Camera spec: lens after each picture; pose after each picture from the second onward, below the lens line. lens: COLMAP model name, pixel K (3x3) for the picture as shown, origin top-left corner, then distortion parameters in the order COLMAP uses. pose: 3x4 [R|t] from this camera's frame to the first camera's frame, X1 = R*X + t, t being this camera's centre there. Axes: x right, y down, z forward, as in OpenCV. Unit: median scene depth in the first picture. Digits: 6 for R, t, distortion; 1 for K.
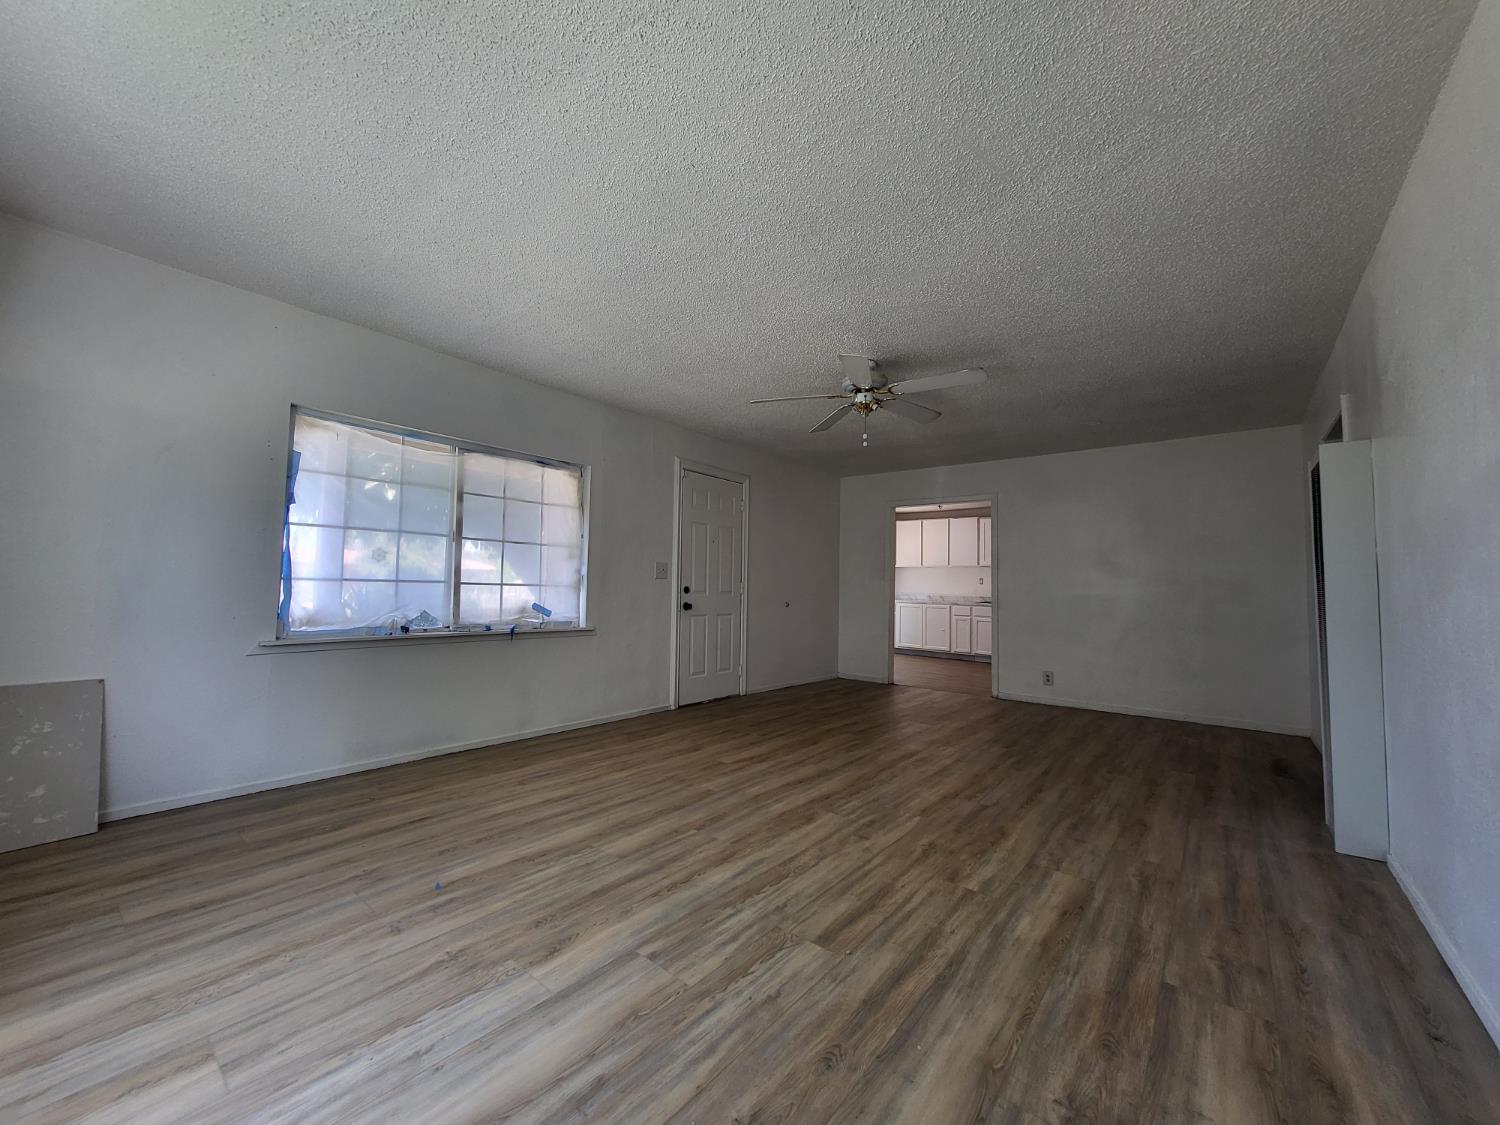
lens RADIAL K [[589.6, 0, 750.0], [0, 589.6, 562.5], [0, 0, 1]] dist [-0.001550, -0.000094]
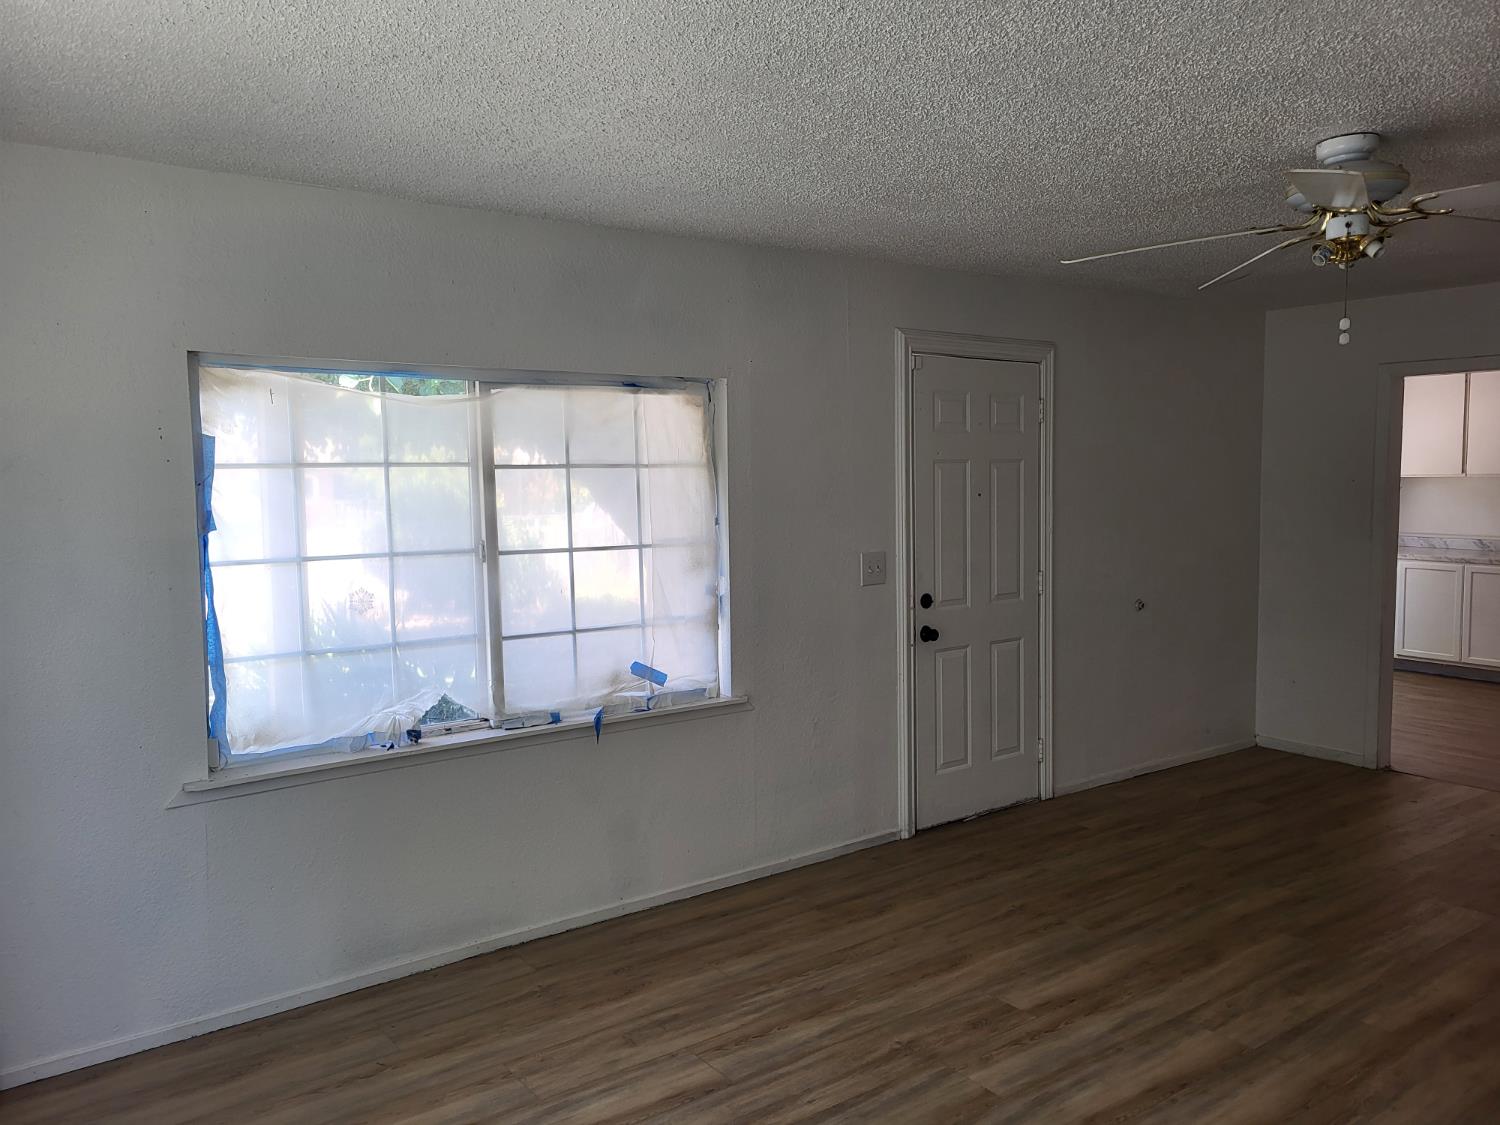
lens RADIAL K [[1150.7, 0, 750.0], [0, 1150.7, 562.5], [0, 0, 1]] dist [0.036235, -0.000538]
pose [[0.967124, -0.011207, -0.254056, -0.006770], [0.044947, 0.990833, 0.127396, -0.148190], [0.250300, -0.134627, 0.958763, 0.059875]]
